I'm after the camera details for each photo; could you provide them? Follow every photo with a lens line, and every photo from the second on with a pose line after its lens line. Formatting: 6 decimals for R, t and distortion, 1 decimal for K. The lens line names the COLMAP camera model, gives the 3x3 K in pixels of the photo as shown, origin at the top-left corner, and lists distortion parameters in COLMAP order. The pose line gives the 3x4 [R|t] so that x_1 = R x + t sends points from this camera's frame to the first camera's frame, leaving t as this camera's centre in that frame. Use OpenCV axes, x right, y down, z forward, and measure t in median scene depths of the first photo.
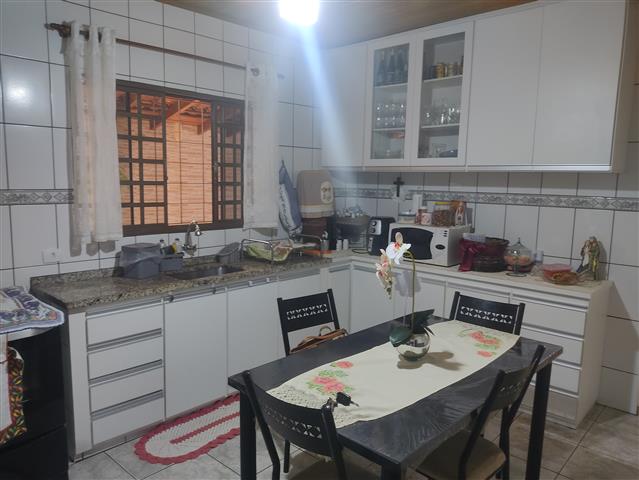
lens RADIAL K [[483.5, 0, 320.6], [0, 483.5, 238.5], [0, 0, 1]] dist [0.051222, -0.060832]
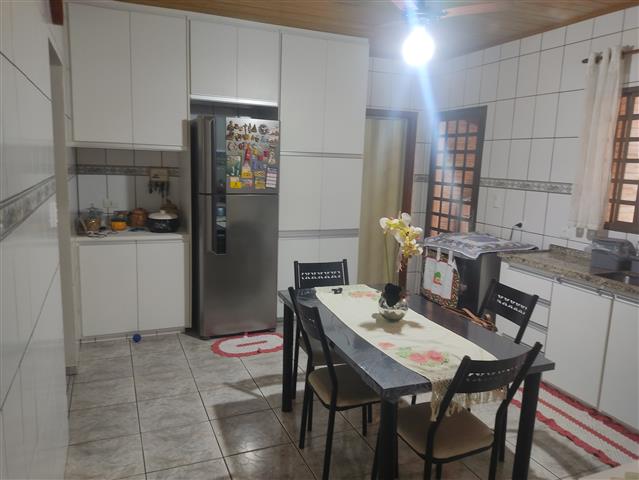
lens RADIAL K [[483.5, 0, 321.8], [0, 483.5, 235.5], [0, 0, 1]] dist [0.051222, -0.060832]
pose [[-0.414990, 0.107297, -0.903477, 1.306436], [-0.164887, 0.967709, 0.190661, -0.142875], [0.894760, 0.228094, -0.383898, 1.274406]]
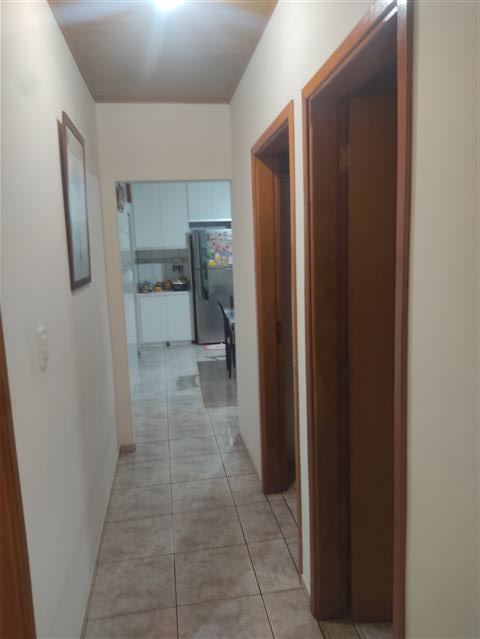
lens RADIAL K [[483.5, 0, 241.3], [0, 483.5, 322.6], [0, 0, 1]] dist [0.051222, -0.060832]
pose [[-0.628840, 0.118864, -0.768396, 1.944275], [-0.081836, 0.972639, 0.217432, -0.231659], [0.773216, 0.199612, -0.601907, 2.054053]]
